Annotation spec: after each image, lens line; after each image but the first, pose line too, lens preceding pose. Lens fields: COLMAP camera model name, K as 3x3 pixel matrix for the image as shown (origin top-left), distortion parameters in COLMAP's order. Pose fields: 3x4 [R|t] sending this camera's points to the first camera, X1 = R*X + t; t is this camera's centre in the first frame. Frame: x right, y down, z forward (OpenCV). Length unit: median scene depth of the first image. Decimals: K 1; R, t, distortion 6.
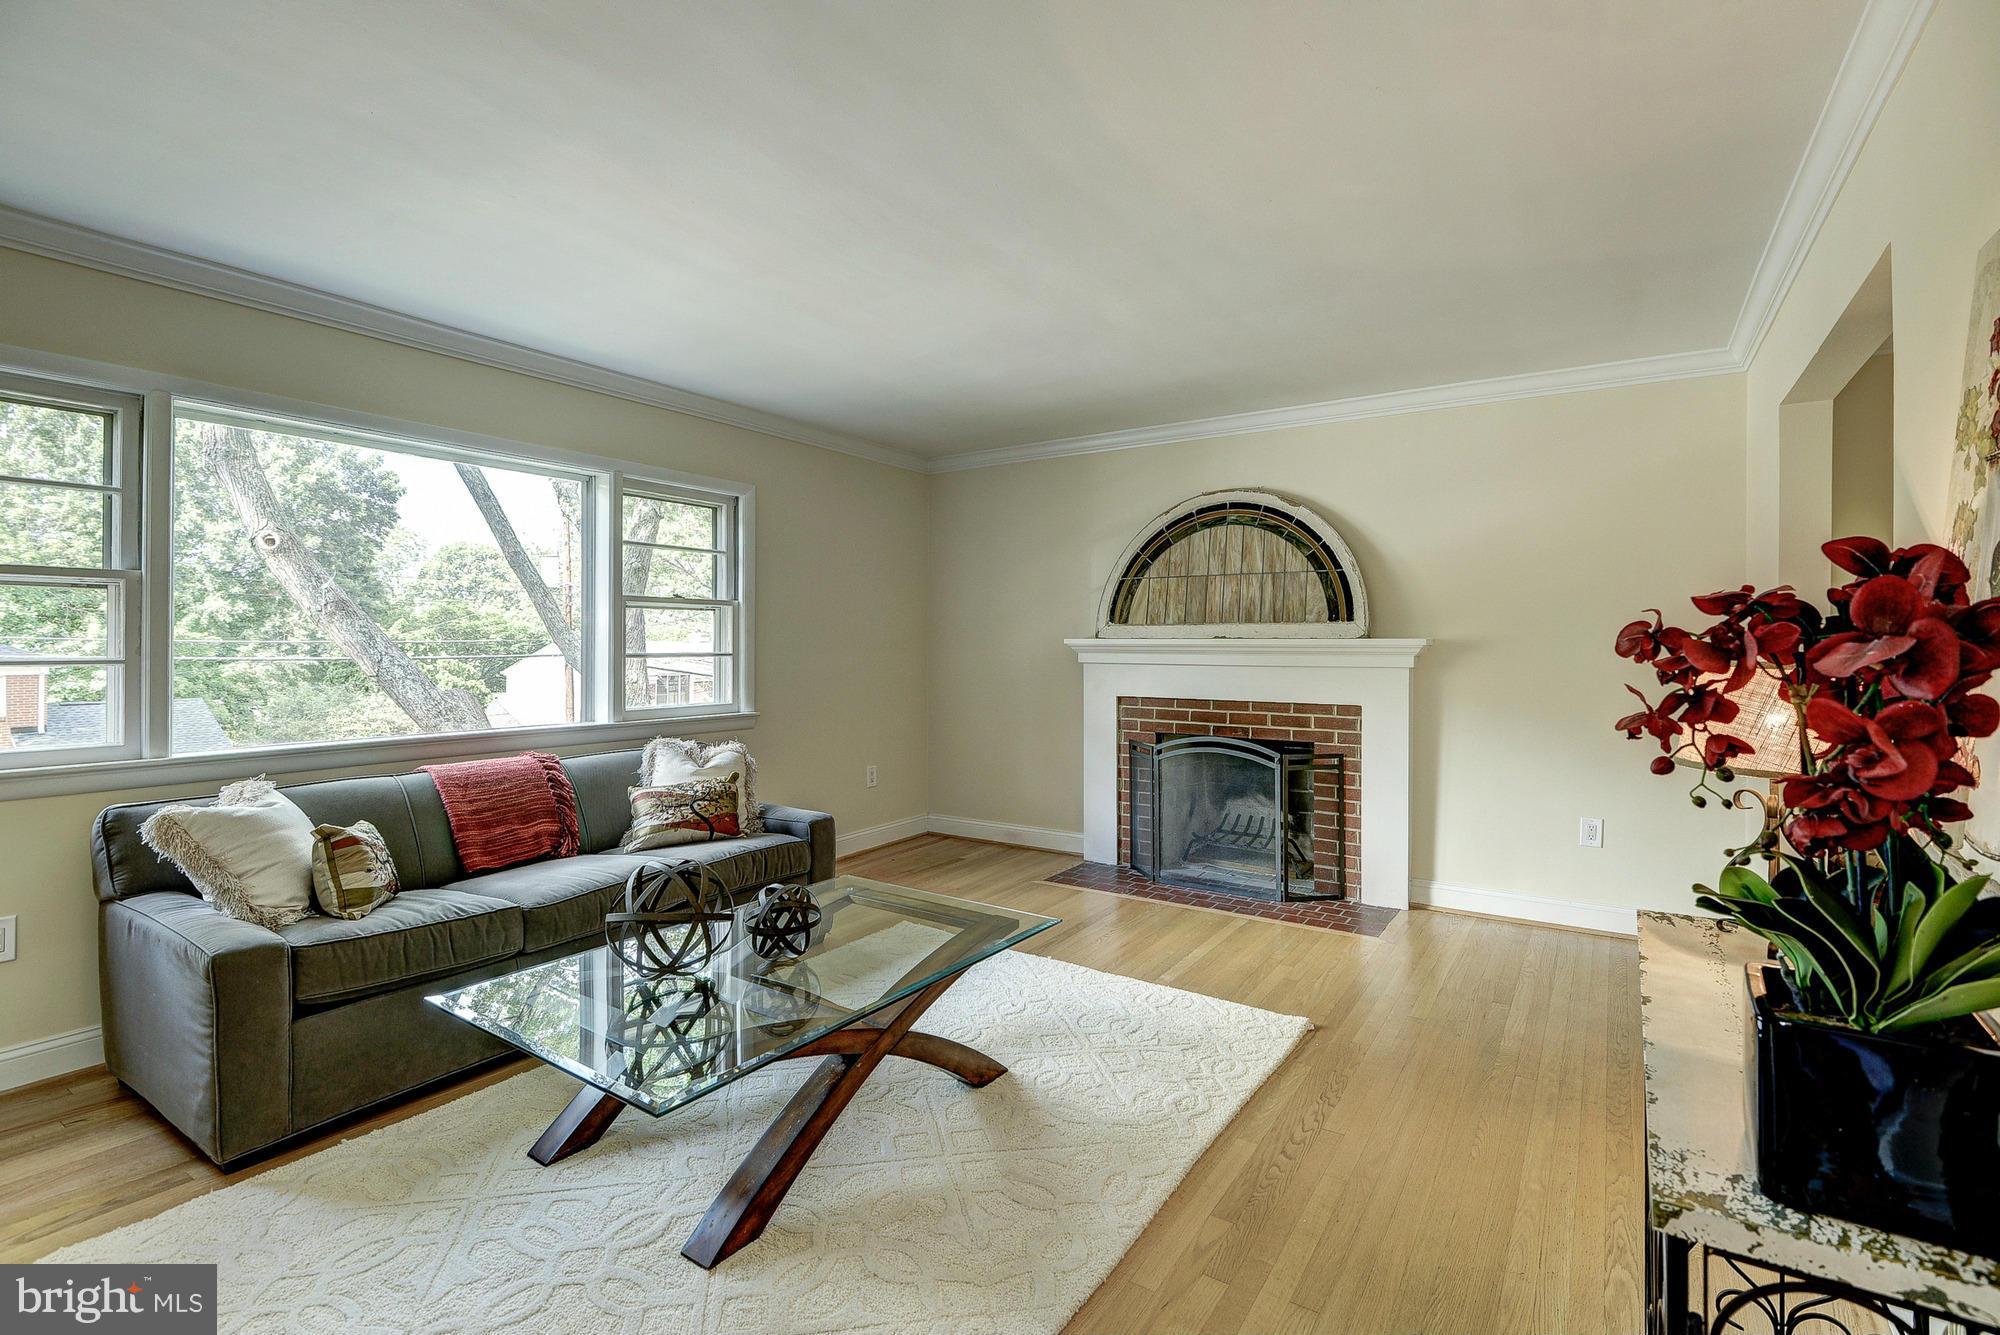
lens RADIAL K [[897.3, 0, 1024.5], [0, 897.3, 637.4], [0, 0, 1]] dist [0.000742, 0.000043]
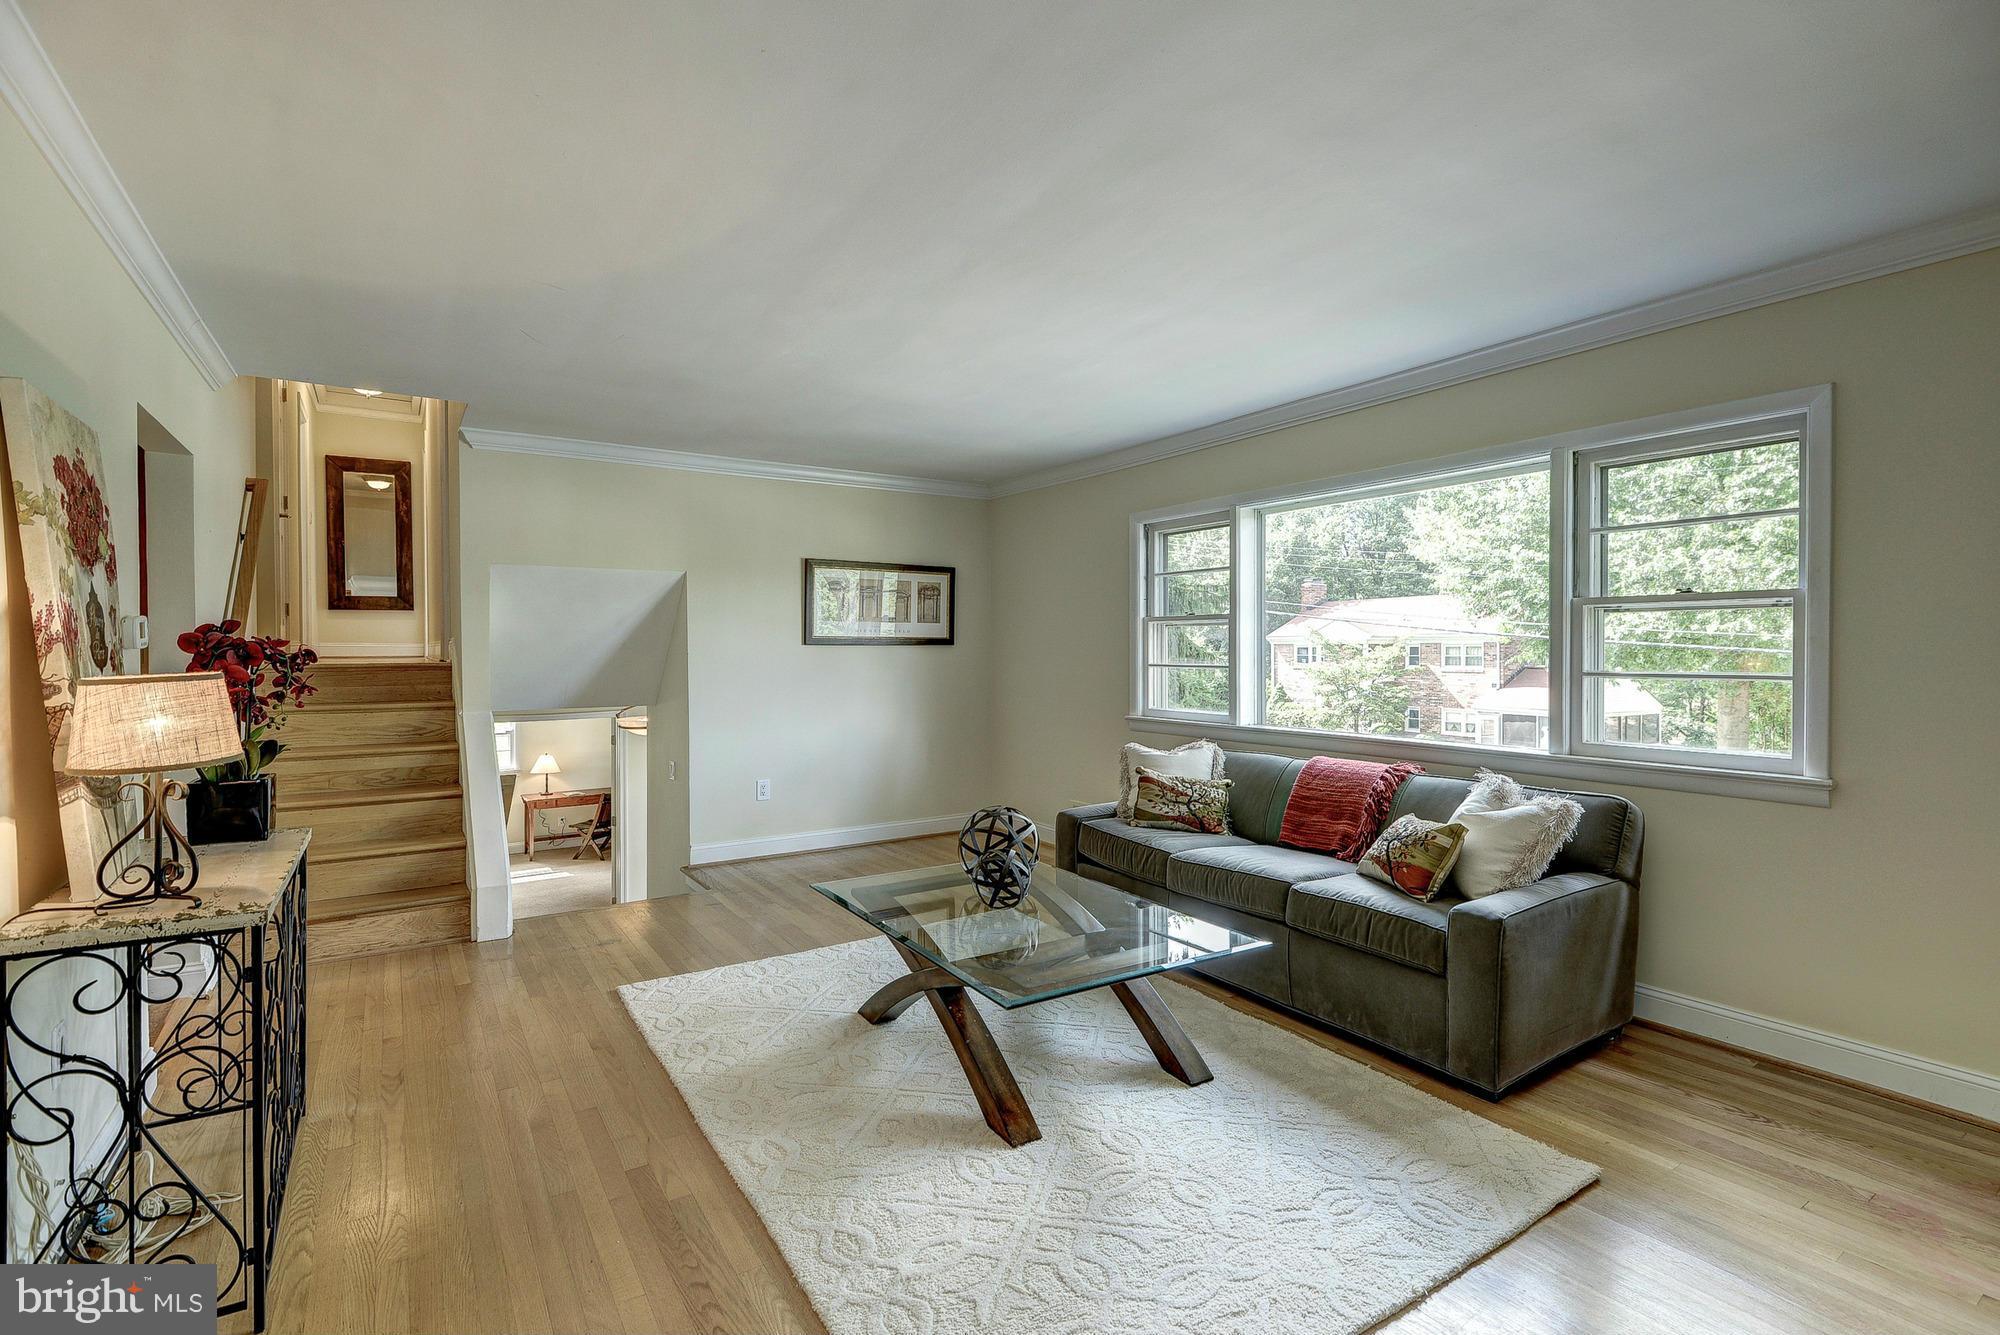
lens RADIAL K [[906.4, 0, 1008.6], [0, 906.4, 659.5], [0, 0, 1]] dist [0.000919, -0.000218]
pose [[-0.381631, 0.009224, -0.924269, 0.479330], [0.004362, 0.999957, 0.008179, -0.000830], [0.924304, -0.000910, -0.381655, 0.800151]]
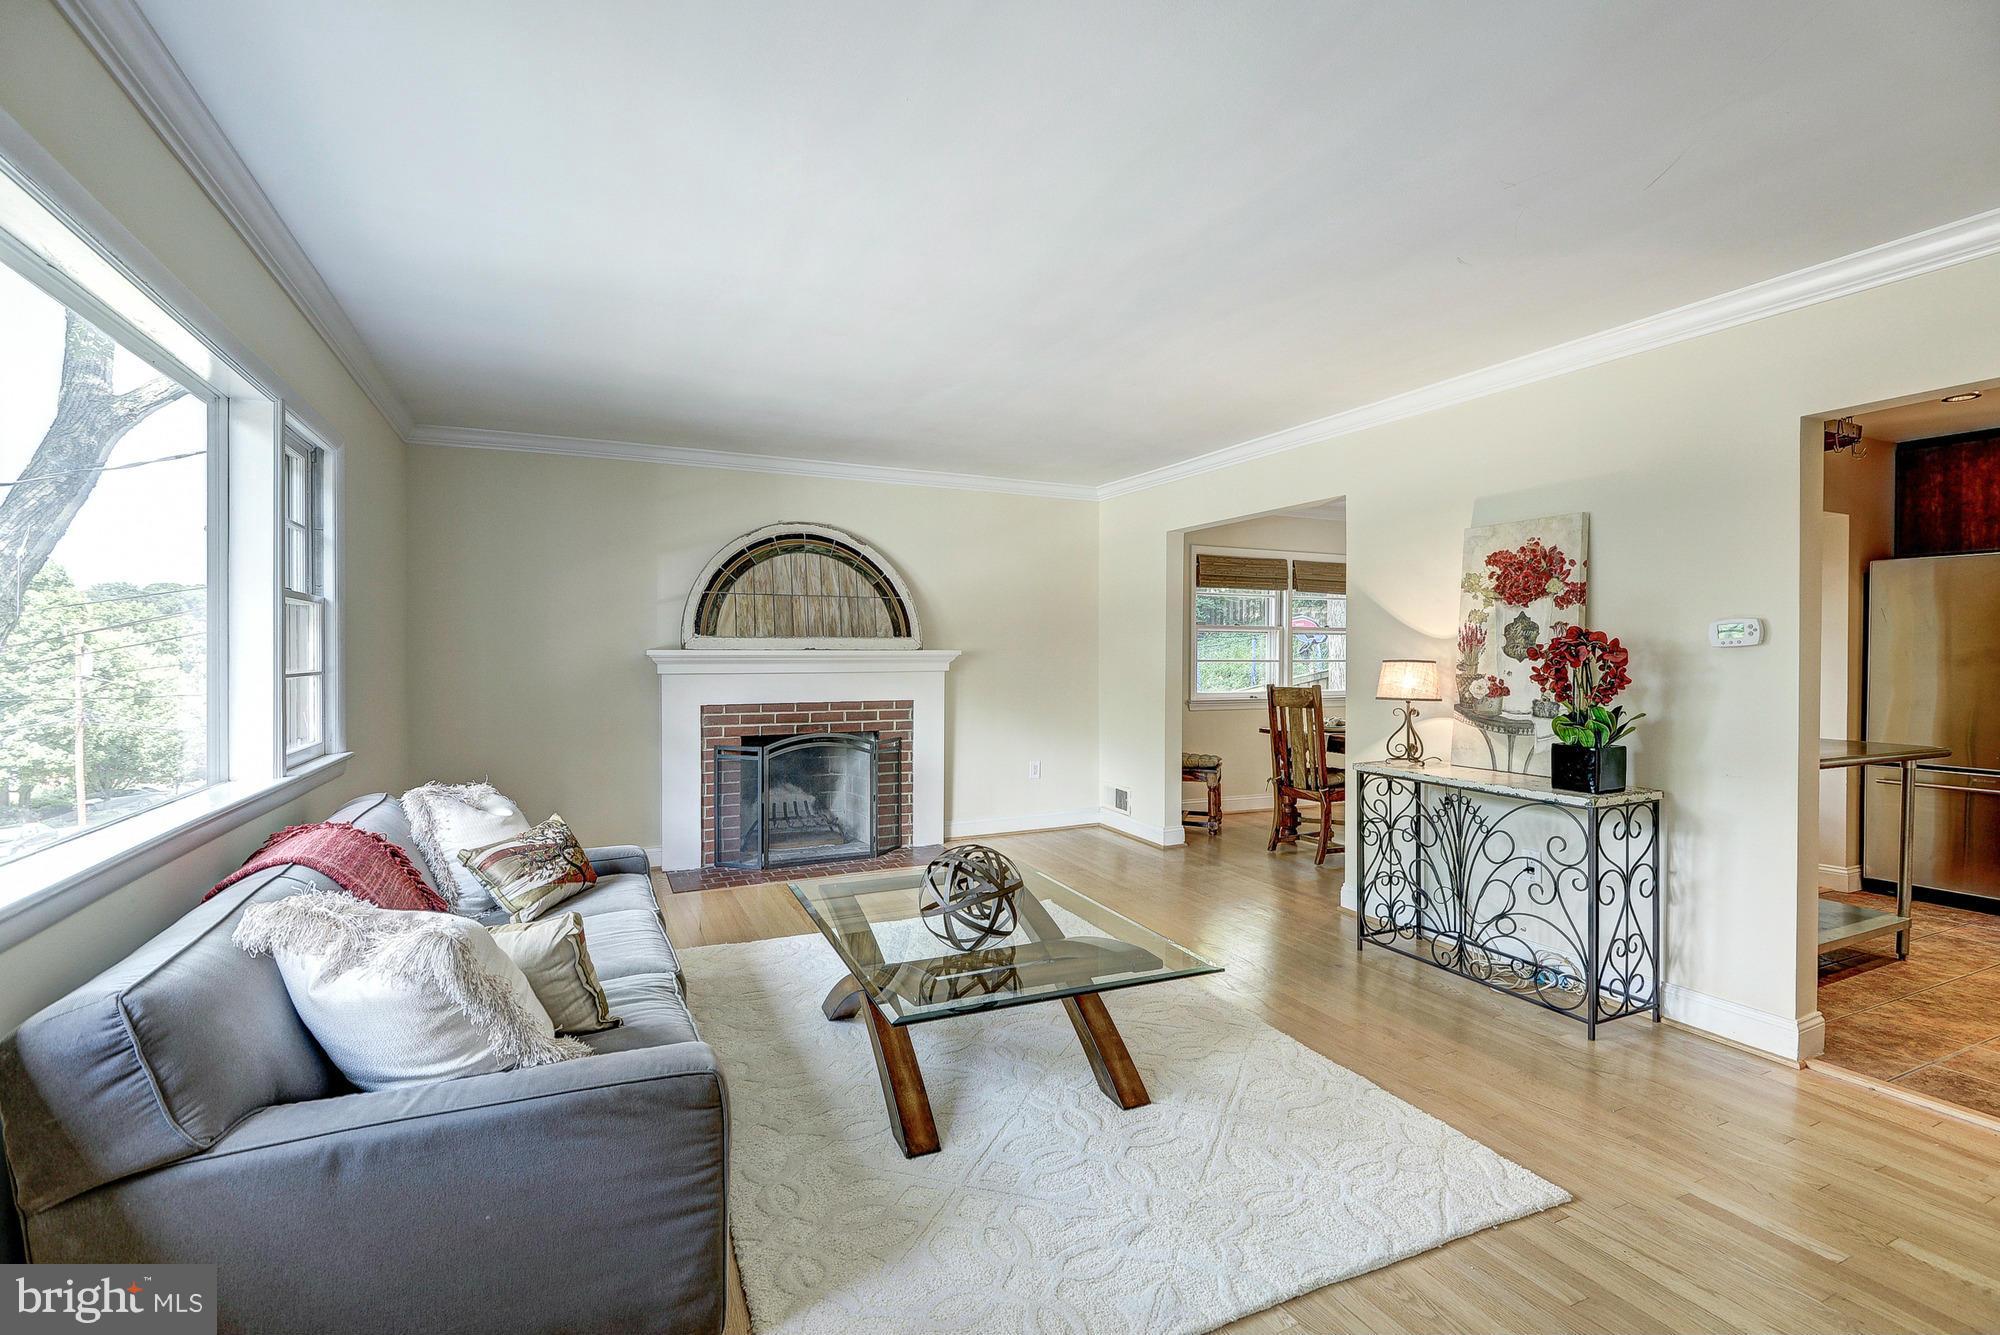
lens RADIAL K [[894.4, 0, 987.7], [0, 894.4, 660.1], [0, 0, 1]] dist [0.043192, -0.032307]
pose [[0.530083, -0.008442, 0.847904, -0.647143], [-0.002422, 0.999931, 0.011470, 0.000607], [-0.847942, -0.008133, 0.530026, 0.182702]]
